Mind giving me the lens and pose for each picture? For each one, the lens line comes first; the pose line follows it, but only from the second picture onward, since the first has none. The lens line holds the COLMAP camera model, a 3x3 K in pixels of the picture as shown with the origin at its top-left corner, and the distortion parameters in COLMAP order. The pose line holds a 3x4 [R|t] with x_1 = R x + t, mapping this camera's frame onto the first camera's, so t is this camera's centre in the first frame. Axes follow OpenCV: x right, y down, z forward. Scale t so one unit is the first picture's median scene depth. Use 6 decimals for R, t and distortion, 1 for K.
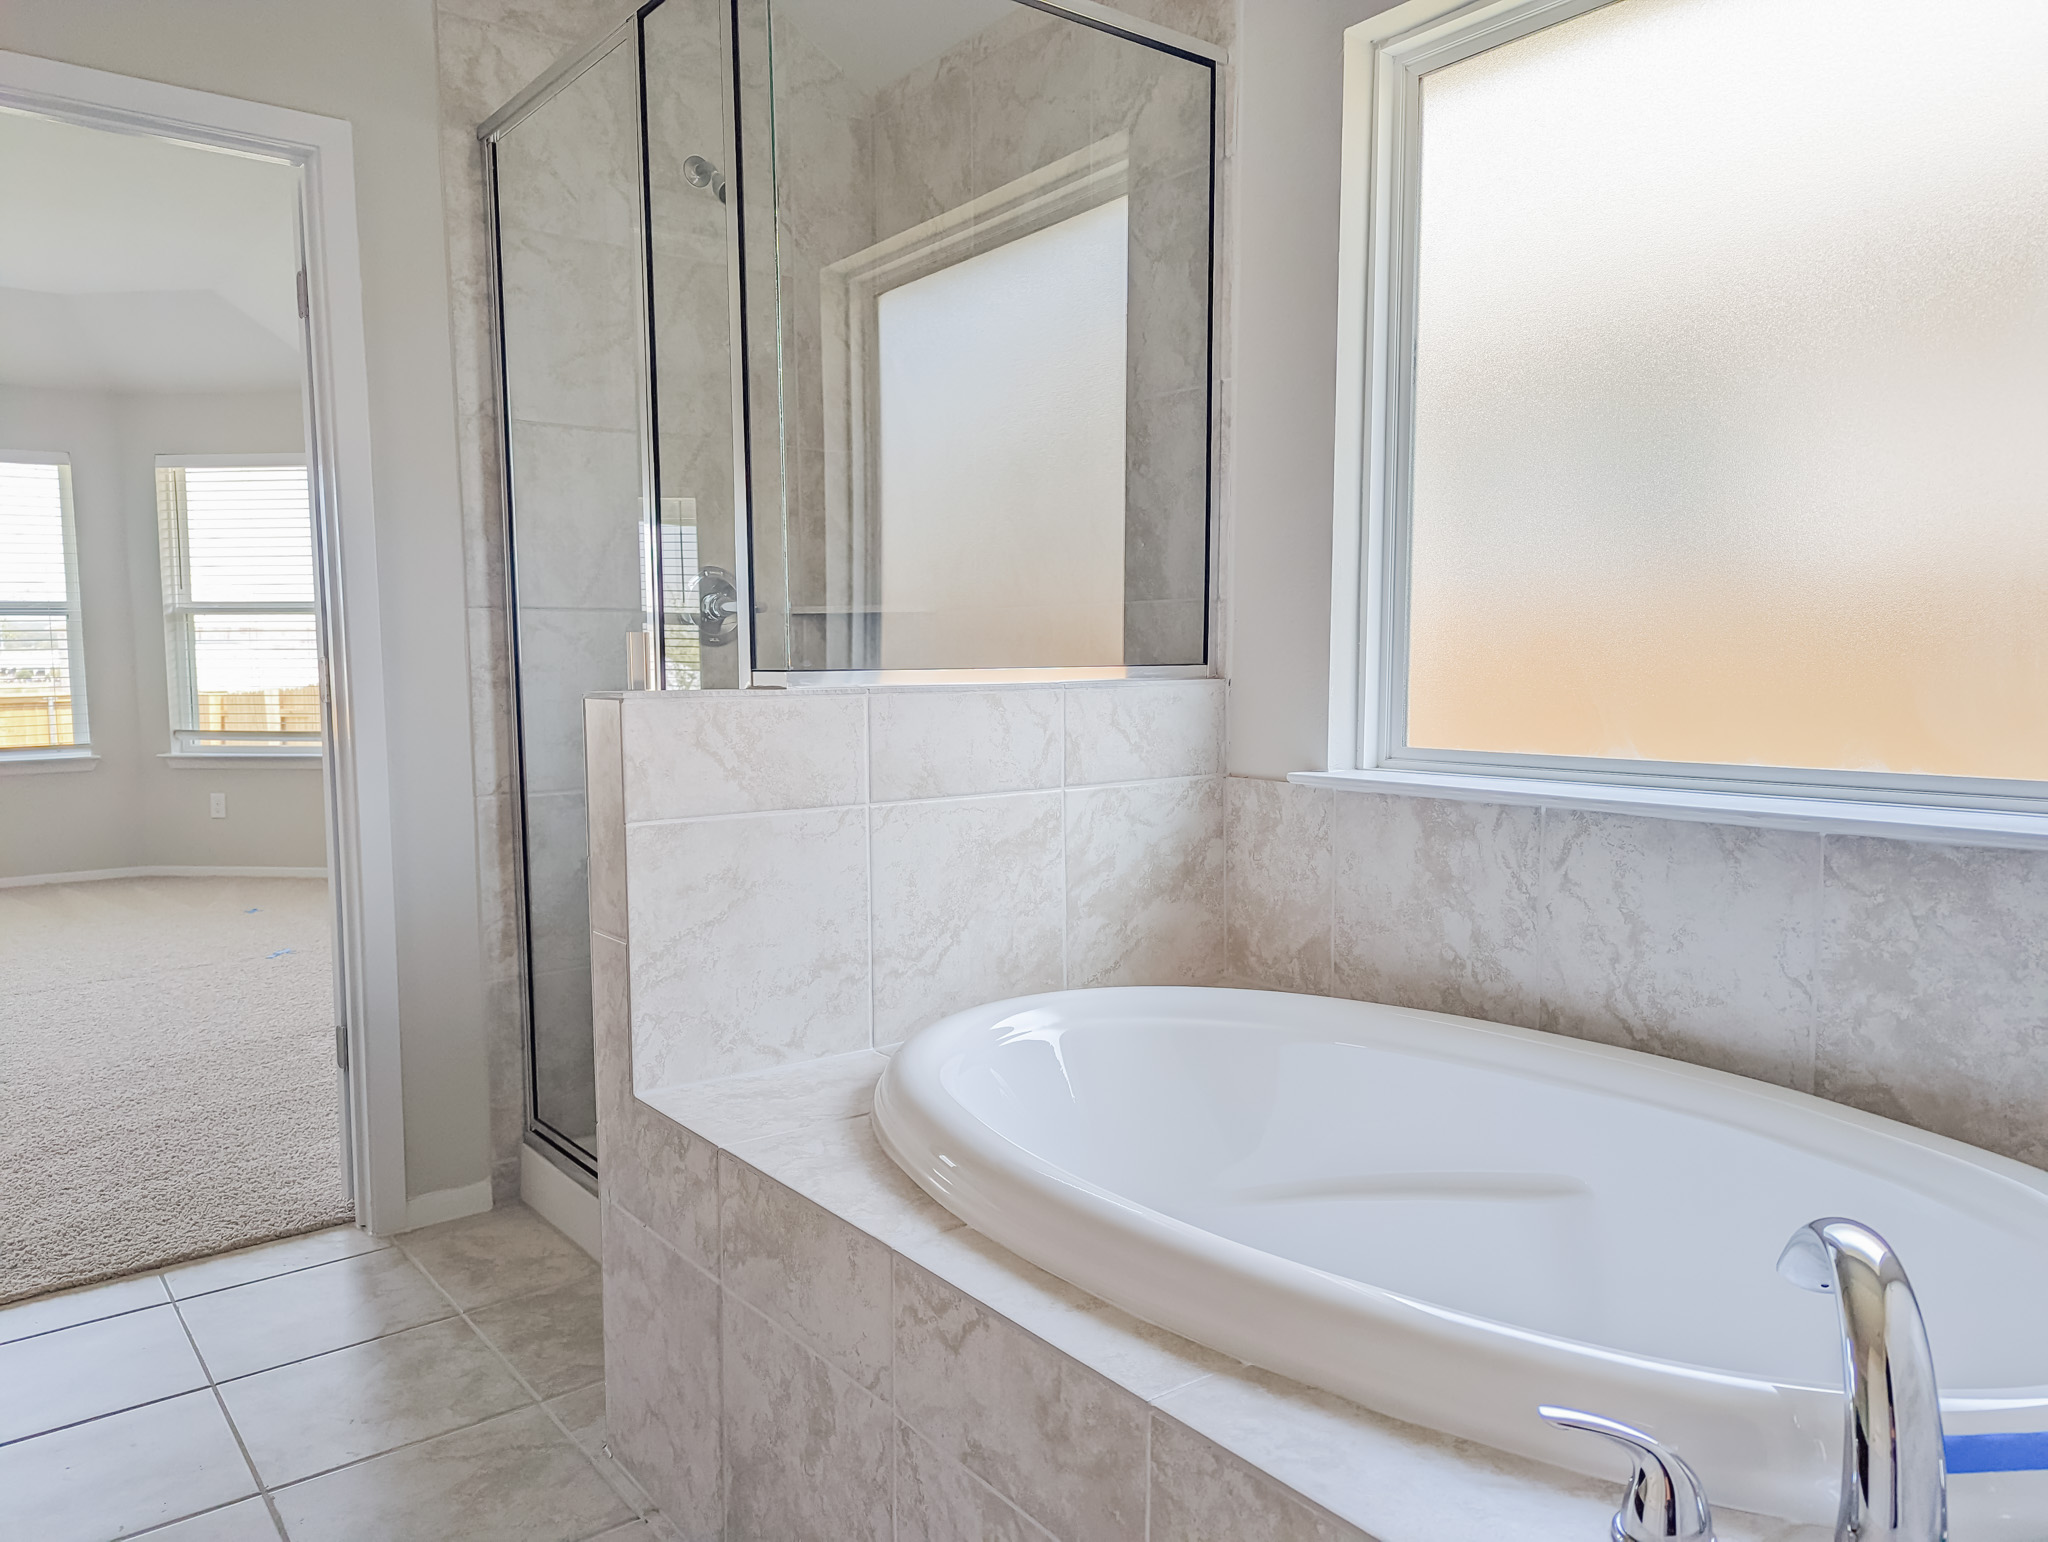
lens RADIAL K [[1441.8, 0, 1025.0], [0, 1441.8, 820.0], [0, 0, 1]] dist [0.020072, 0.001348]
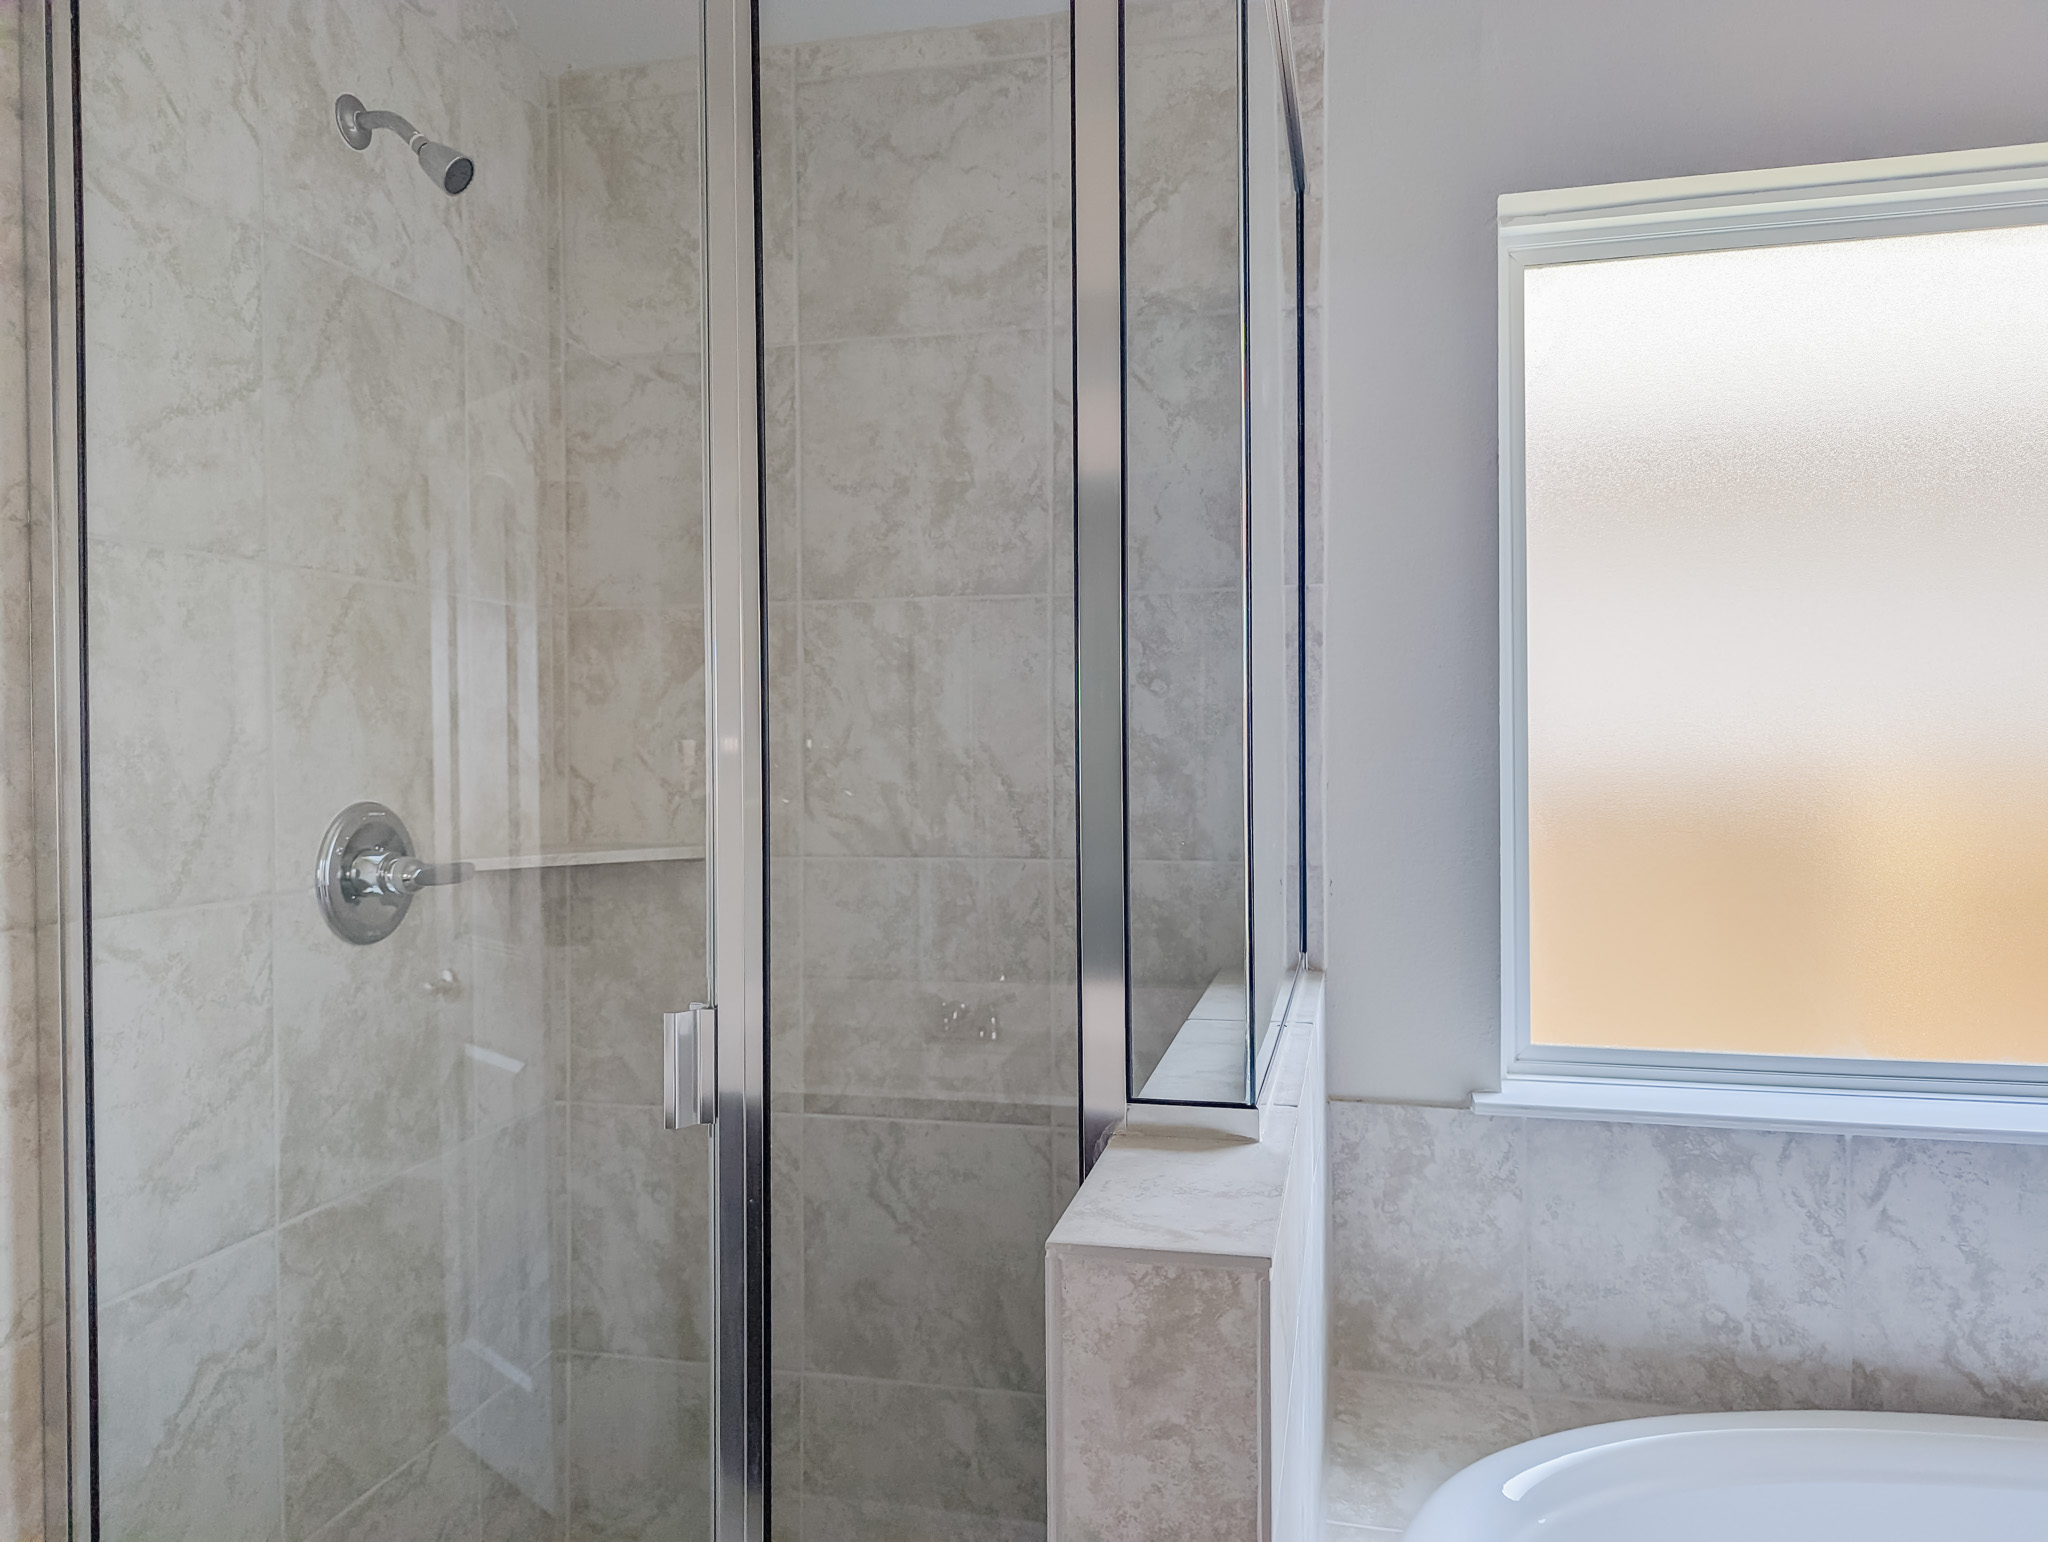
lens RADIAL K [[1463.1, 0, 1024.0], [0, 1463.1, 771.0], [0, 0, 1]] dist [0.052406, -0.051062]
pose [[0.780067, -0.008968, 0.625631, -0.530630], [0.072079, 0.994529, -0.075615, -0.178148], [-0.621530, 0.104080, 0.776446, 0.560234]]
